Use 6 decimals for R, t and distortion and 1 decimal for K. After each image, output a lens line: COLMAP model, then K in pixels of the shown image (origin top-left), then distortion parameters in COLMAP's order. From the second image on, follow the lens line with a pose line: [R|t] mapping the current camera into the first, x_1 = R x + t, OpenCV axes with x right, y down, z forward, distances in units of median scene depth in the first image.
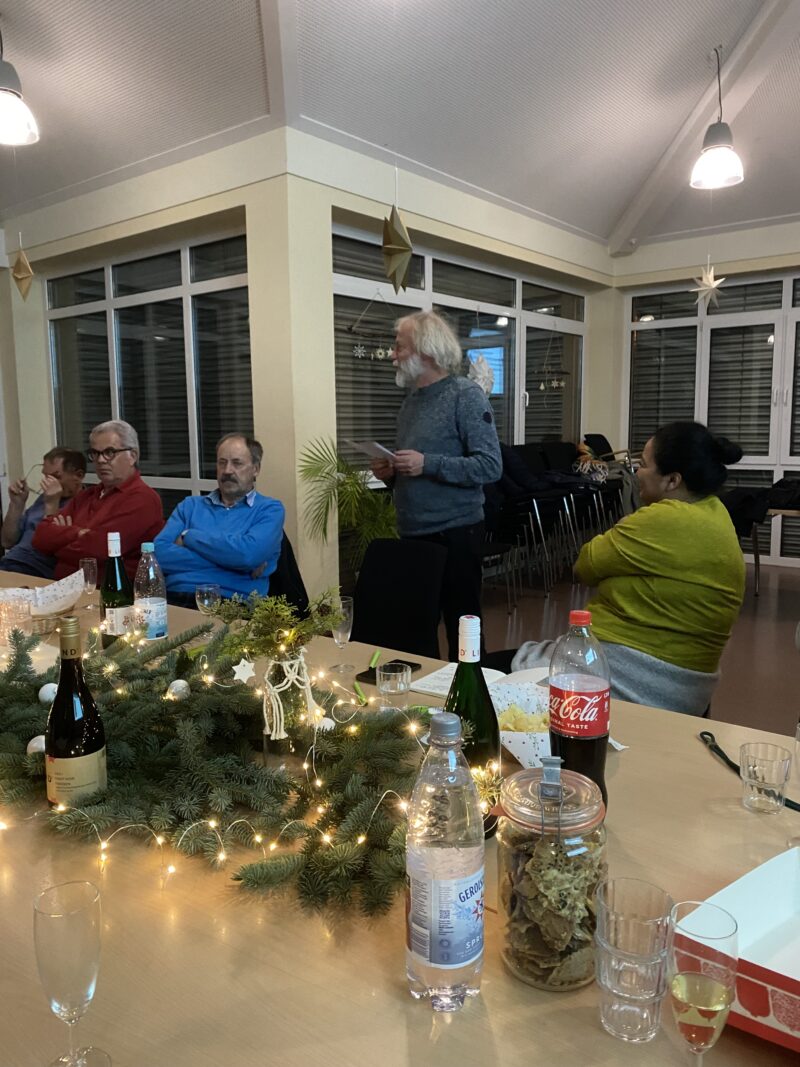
lens RADIAL K [[803.9, 0, 400.0], [0, 803.9, 533.5], [0, 0, 1]] dist [0.003646, 0.002314]
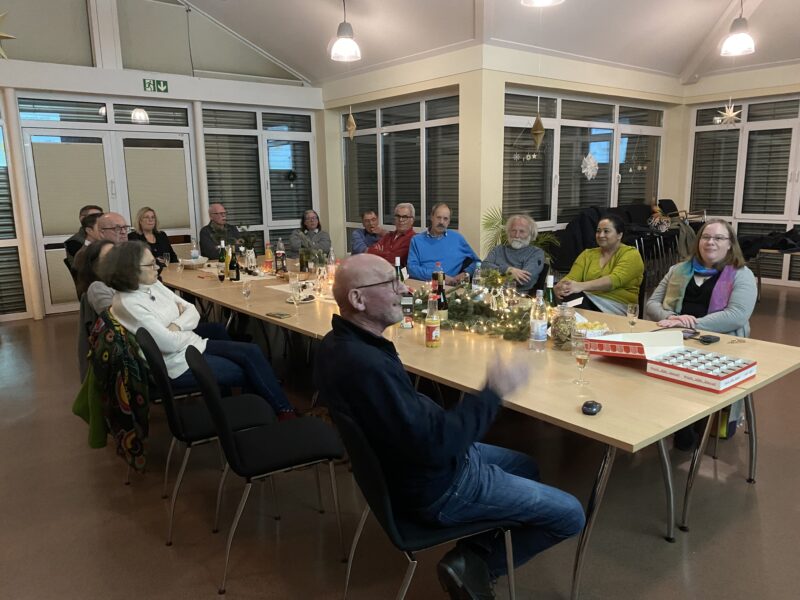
lens RADIAL K [[602.7, 0, 396.7], [0, 602.7, 314.7], [0, 0, 1]] dist [0.003646, 0.002314]
pose [[0.973638, 0.041857, -0.224225, 0.004698], [-0.022465, 0.995836, 0.088346, 0.009793], [0.226989, -0.080980, 0.970525, -0.334670]]
